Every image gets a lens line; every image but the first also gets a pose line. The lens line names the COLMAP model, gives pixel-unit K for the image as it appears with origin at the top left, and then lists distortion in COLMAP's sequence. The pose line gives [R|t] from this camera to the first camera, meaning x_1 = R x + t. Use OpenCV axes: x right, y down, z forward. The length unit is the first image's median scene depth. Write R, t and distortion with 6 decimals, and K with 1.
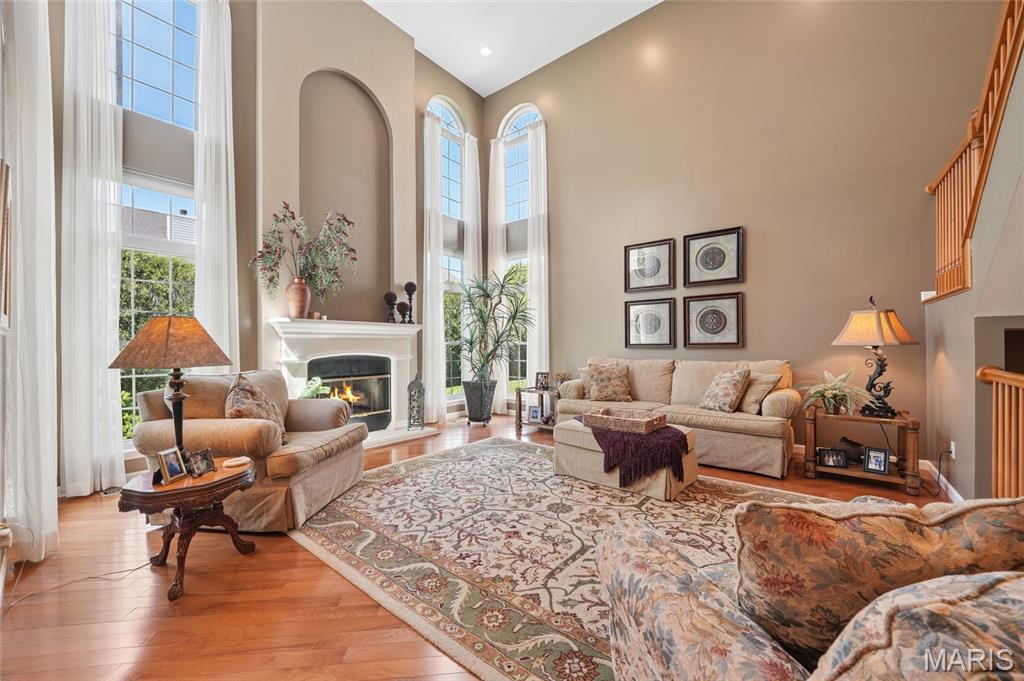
lens RADIAL K [[391.0, 0, 512.9], [0, 391.0, 343.2], [0, 0, 1]] dist [-0.012140, 0.000106]
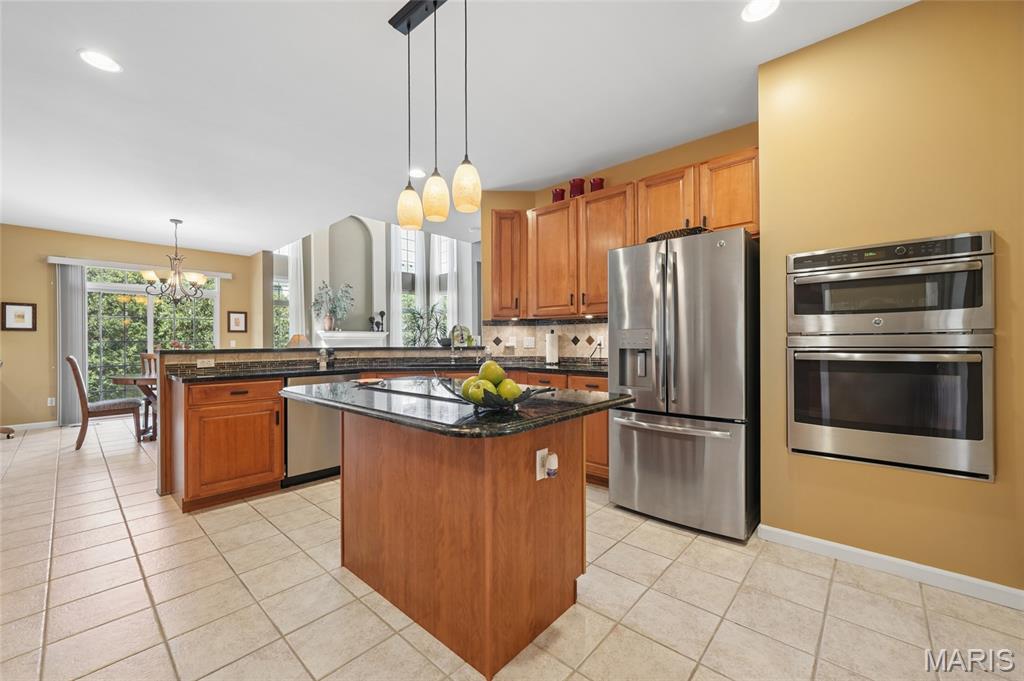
lens RADIAL K [[405.0, 0, 511.9], [0, 405.0, 343.2], [0, 0, 1]] dist [-0.007874, -0.000017]
pose [[0.998439, 0.002324, -0.055806, 0.614093], [-0.001852, 0.999962, 0.008498, -0.011067], [0.055824, -0.008382, 0.998405, -1.229806]]
